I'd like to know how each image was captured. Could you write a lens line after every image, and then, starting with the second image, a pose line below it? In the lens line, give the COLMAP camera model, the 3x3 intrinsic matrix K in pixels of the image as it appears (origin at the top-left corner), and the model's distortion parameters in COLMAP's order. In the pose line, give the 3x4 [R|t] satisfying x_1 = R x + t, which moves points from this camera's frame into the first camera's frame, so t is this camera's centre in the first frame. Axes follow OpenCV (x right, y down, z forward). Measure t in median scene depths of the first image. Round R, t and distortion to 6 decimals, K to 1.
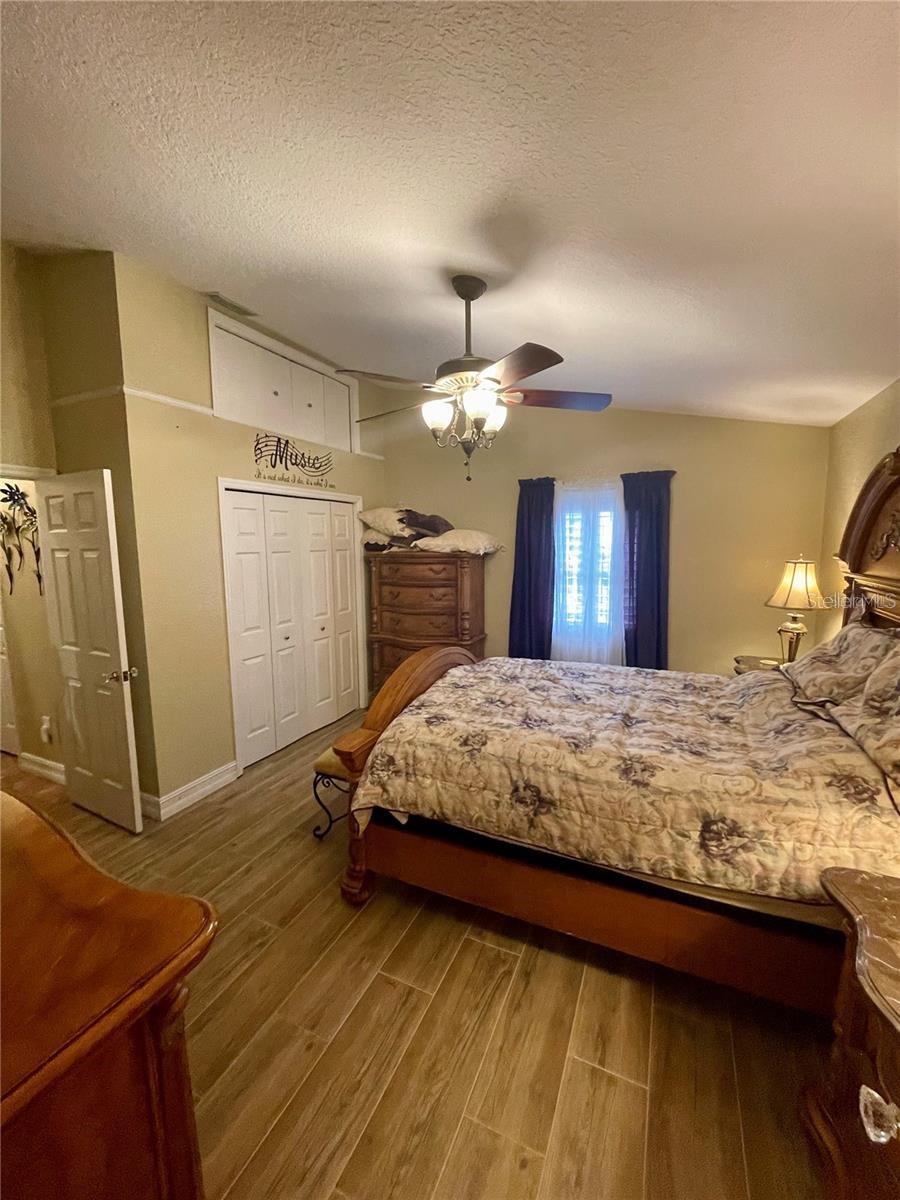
lens RADIAL K [[485.4, 0, 449.6], [0, 485.4, 596.4], [0, 0, 1]] dist [0.001039, 0.000196]
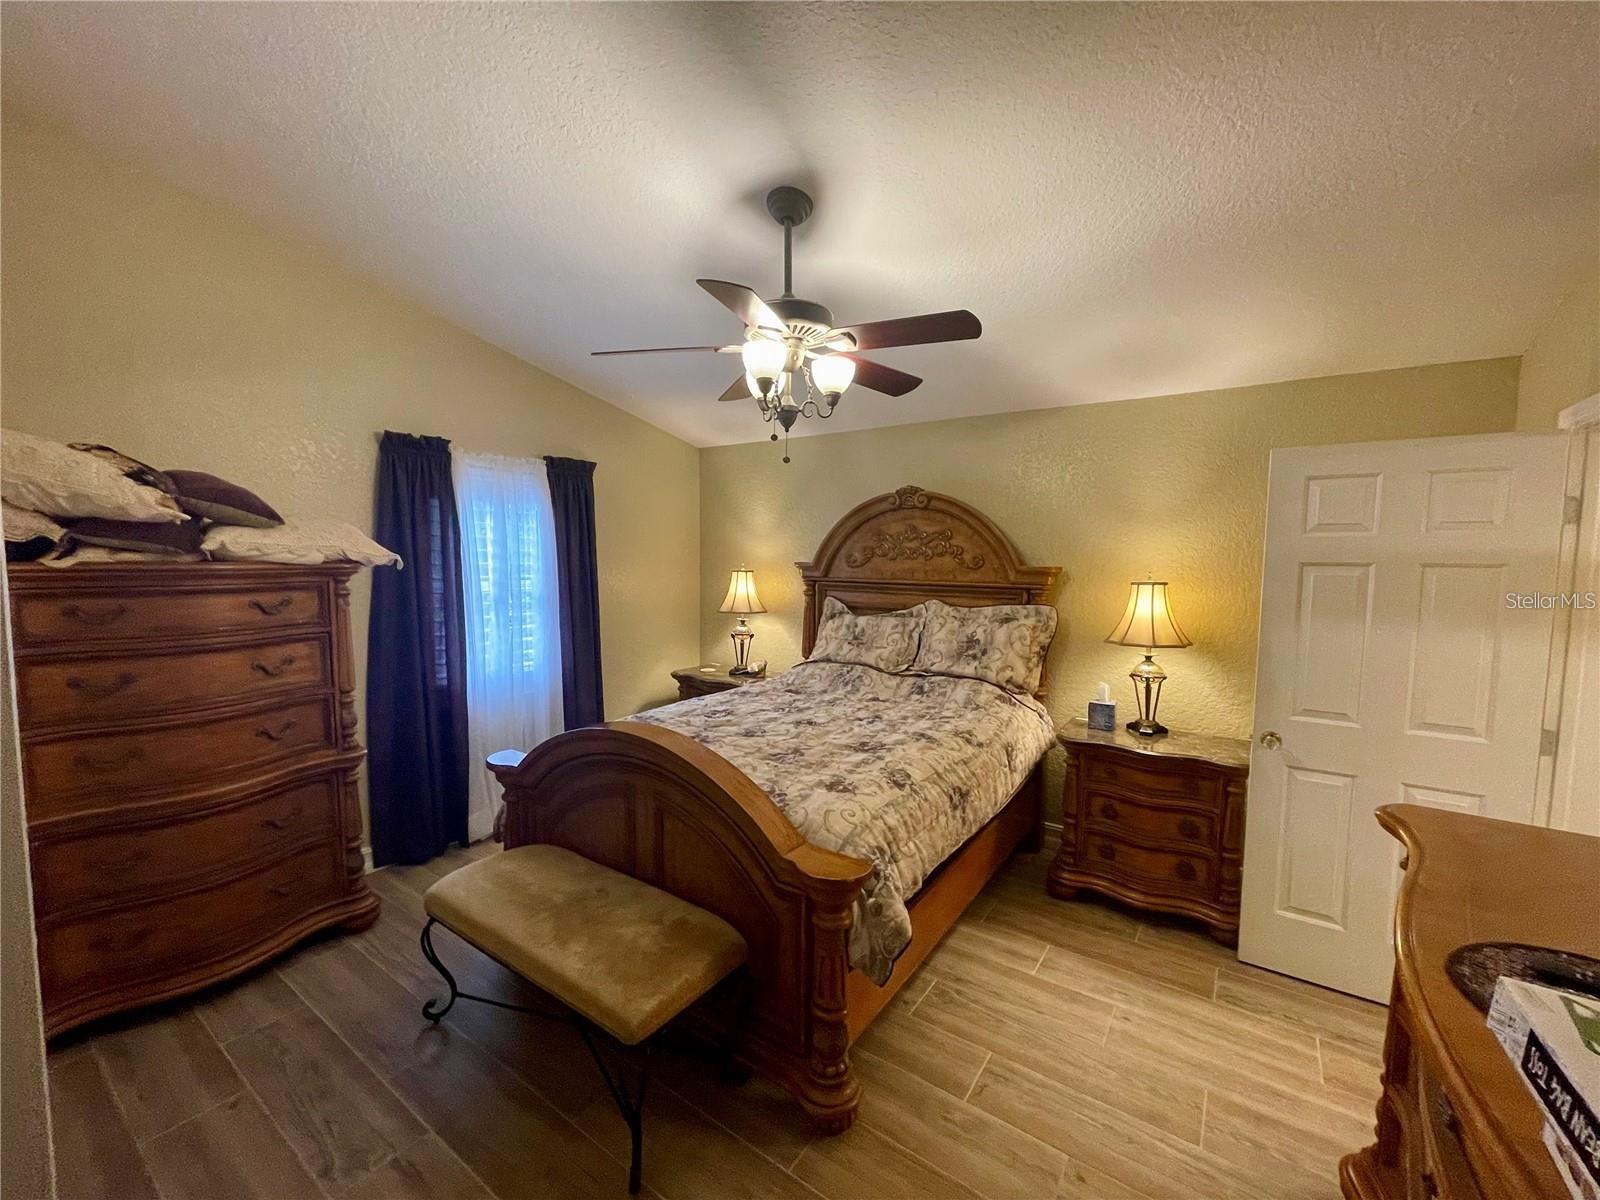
lens RADIAL K [[647.2, 0, 801.1], [0, 647.2, 605.6], [0, 0, 1]] dist [0.001039, 0.000196]
pose [[0.177726, -0.066435, 0.981835, -0.890322], [0.098813, 0.993881, 0.049363, -0.063804], [-0.979107, 0.088245, 0.183203, 0.776359]]
